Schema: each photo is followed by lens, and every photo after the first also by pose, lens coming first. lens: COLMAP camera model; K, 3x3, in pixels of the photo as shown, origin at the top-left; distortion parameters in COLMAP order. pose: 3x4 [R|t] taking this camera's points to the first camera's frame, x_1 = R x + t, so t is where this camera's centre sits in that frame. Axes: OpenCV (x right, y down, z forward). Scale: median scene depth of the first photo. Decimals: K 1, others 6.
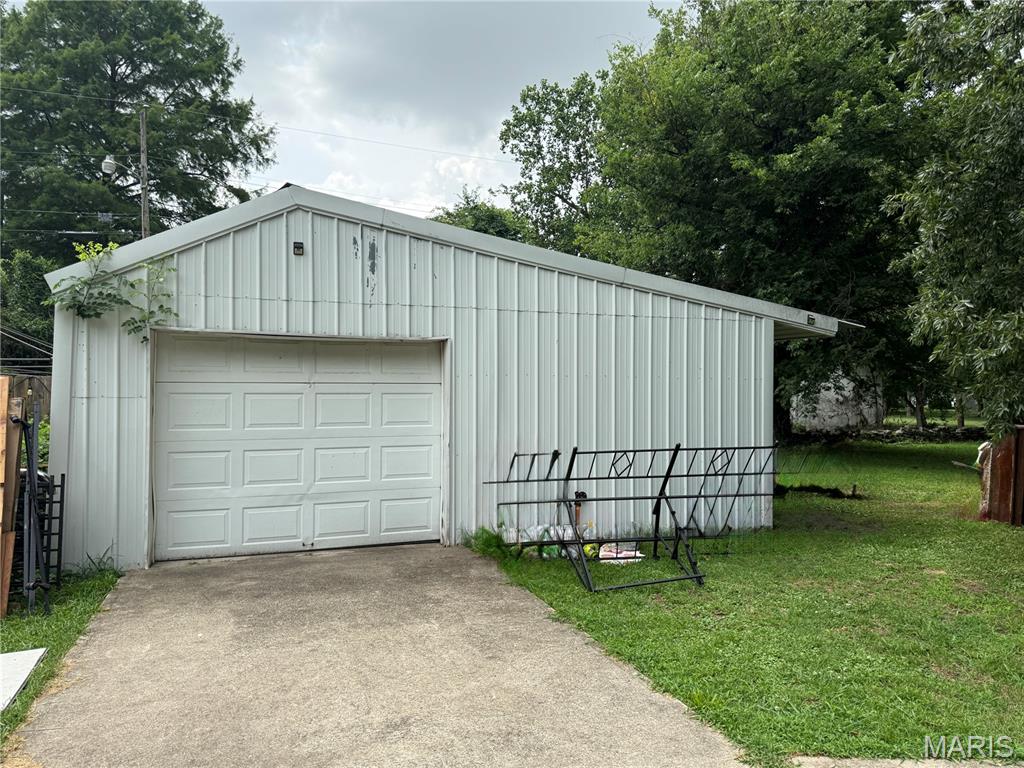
lens RADIAL K [[716.4, 0, 512.3], [0, 716.4, 384.6], [0, 0, 1]] dist [-0.004297, -0.000999]
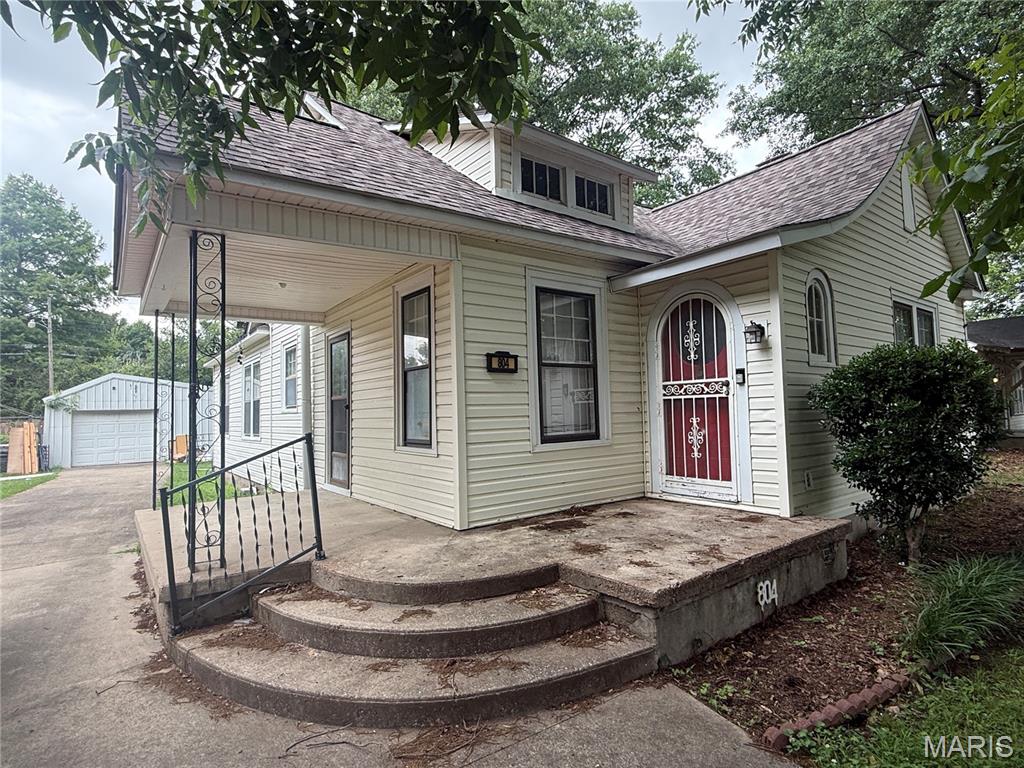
lens RADIAL K [[533.5, 0, 511.7], [0, 533.5, 382.9], [0, 0, 1]] dist [-0.001026, -0.000110]
pose [[0.960424, -0.019759, 0.277839, 0.997667], [0.031370, 0.998808, -0.037407, -0.037048], [-0.276769, 0.044643, 0.959899, -2.449664]]
